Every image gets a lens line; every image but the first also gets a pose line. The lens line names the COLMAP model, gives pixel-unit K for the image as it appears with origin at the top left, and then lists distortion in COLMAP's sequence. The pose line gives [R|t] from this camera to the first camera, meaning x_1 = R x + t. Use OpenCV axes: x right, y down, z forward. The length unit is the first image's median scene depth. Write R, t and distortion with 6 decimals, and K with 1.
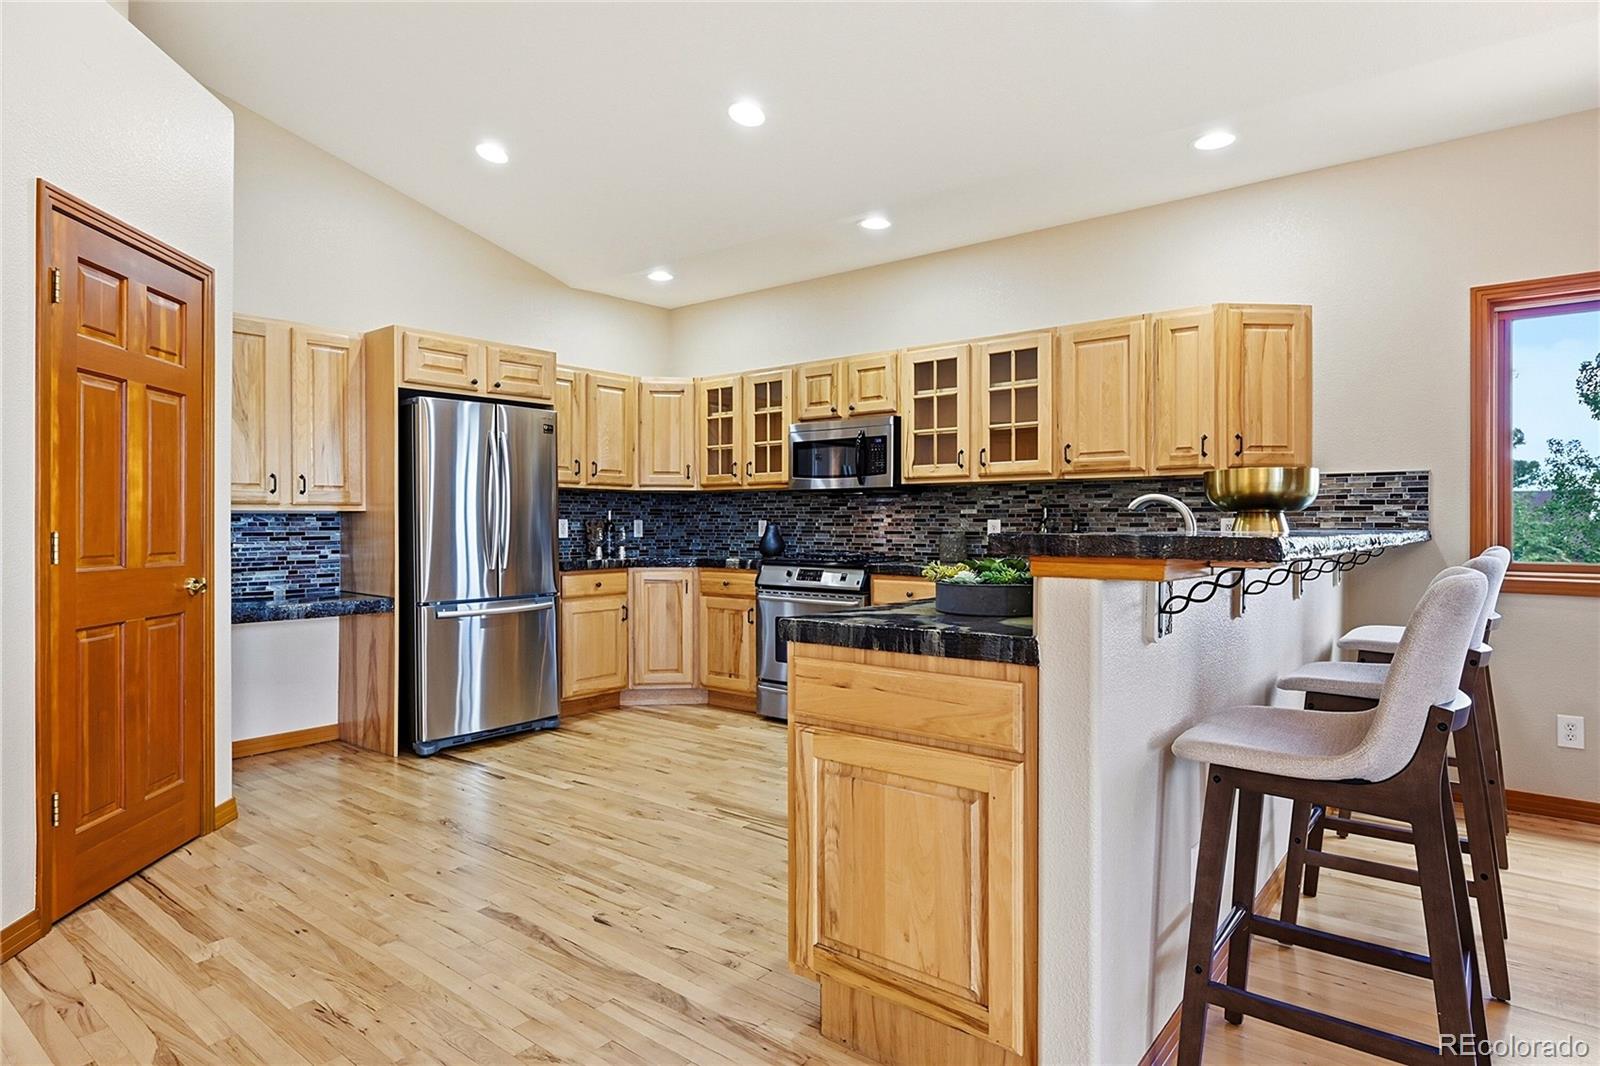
lens RADIAL K [[906.3, 0, 802.2], [0, 906.3, 523.8], [0, 0, 1]] dist [-0.008460, -0.000560]
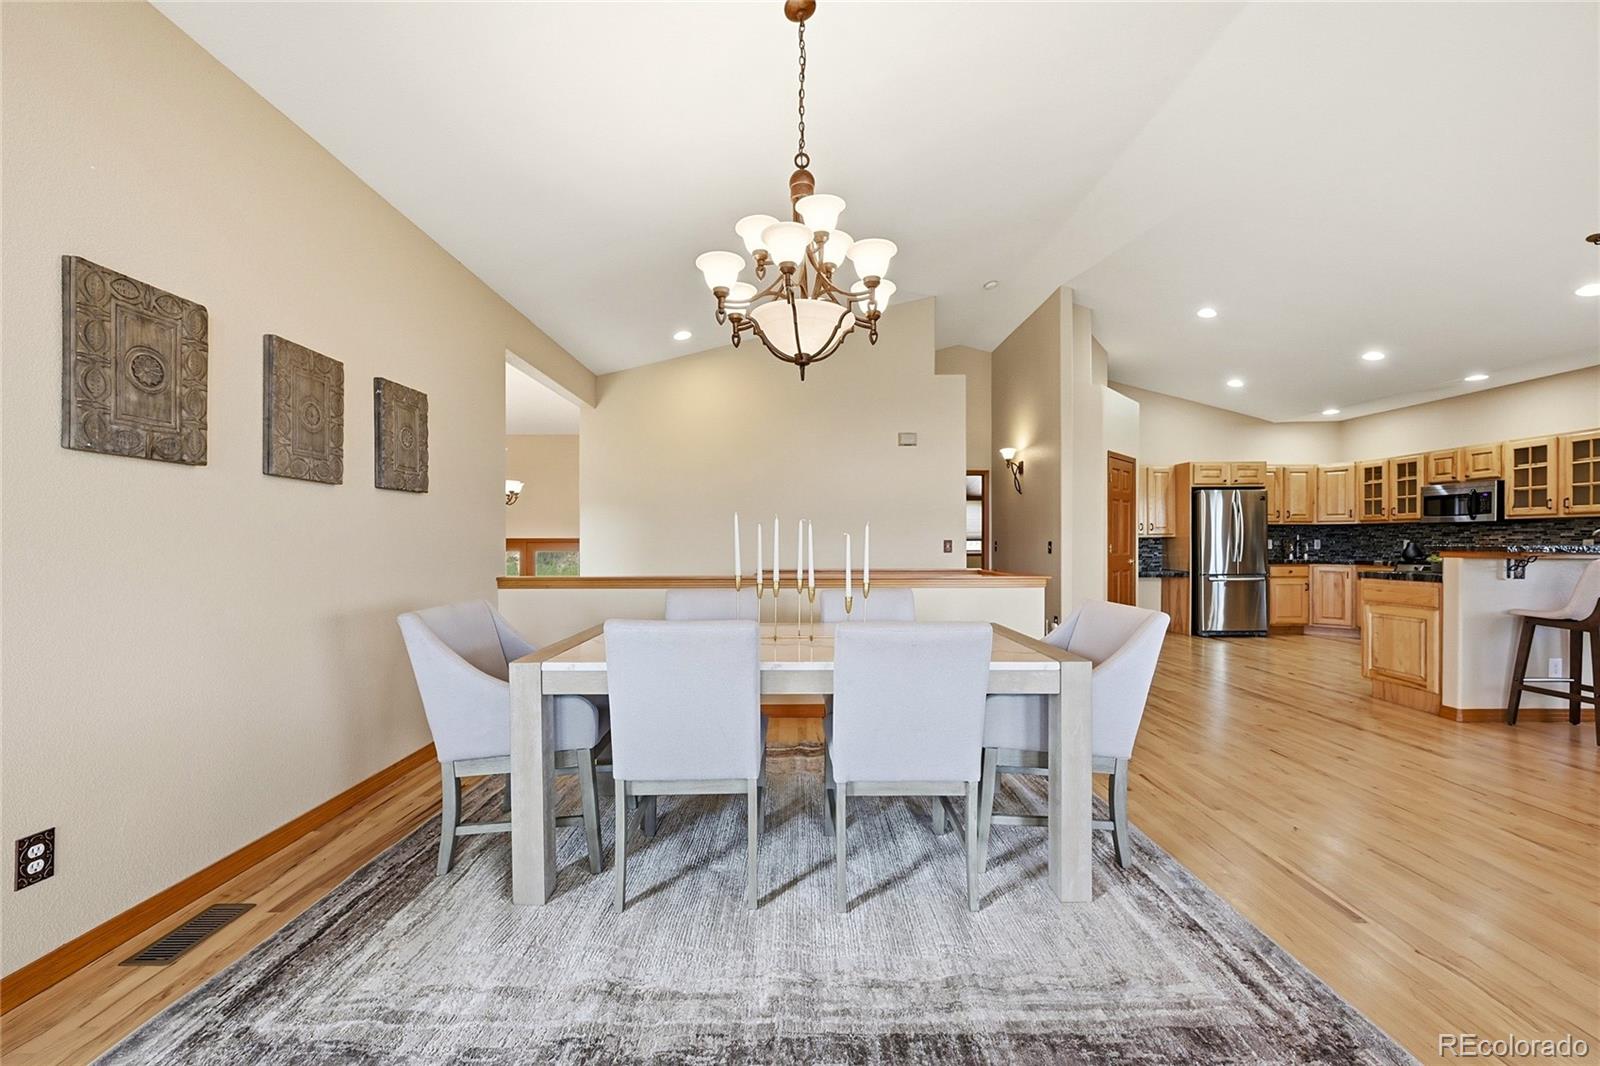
lens RADIAL K [[631.4, 0, 808.3], [0, 631.4, 544.5], [0, 0, 1]] dist [0.000061, 0.000155]
pose [[0.641593, 0.002263, -0.767042, 0.168831], [0.001576, 0.999990, 0.004268, -0.001743], [0.767044, -0.003948, 0.641583, -0.745918]]
